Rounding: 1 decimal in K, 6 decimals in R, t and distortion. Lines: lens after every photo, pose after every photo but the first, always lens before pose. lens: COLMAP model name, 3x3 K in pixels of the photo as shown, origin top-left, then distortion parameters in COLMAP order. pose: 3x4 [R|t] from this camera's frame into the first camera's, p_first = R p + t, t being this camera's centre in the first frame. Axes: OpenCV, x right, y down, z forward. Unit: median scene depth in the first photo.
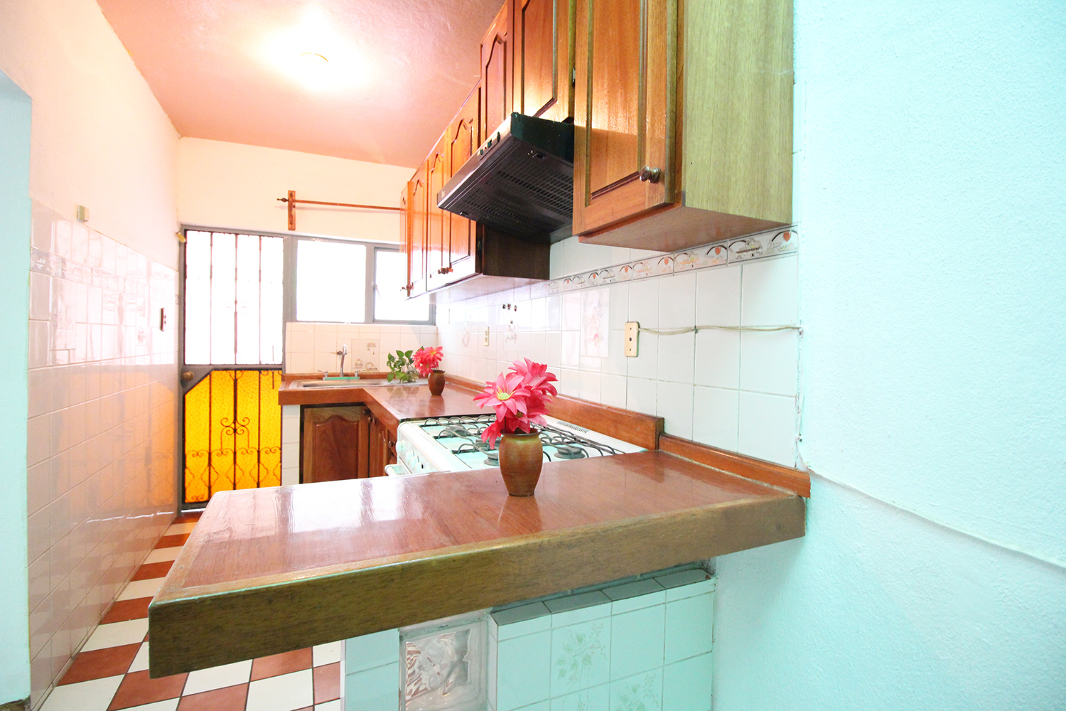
lens RADIAL K [[503.1, 0, 536.4], [0, 503.1, 340.0], [0, 0, 1]] dist [-0.003297, -0.000672]
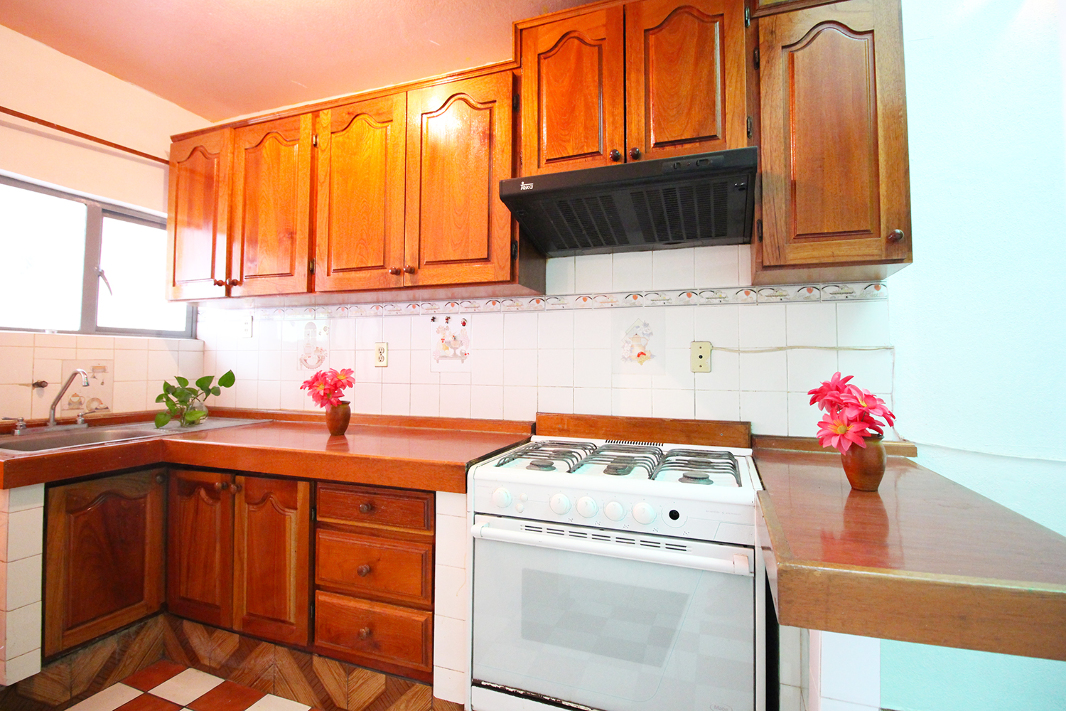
lens RADIAL K [[503.1, 0, 536.4], [0, 503.1, 340.0], [0, 0, 1]] dist [-0.003297, -0.000672]
pose [[0.705370, 0.019065, 0.708583, -0.476183], [0.006423, 0.999425, -0.033284, -0.001969], [-0.708810, 0.028029, 0.704842, 0.246417]]
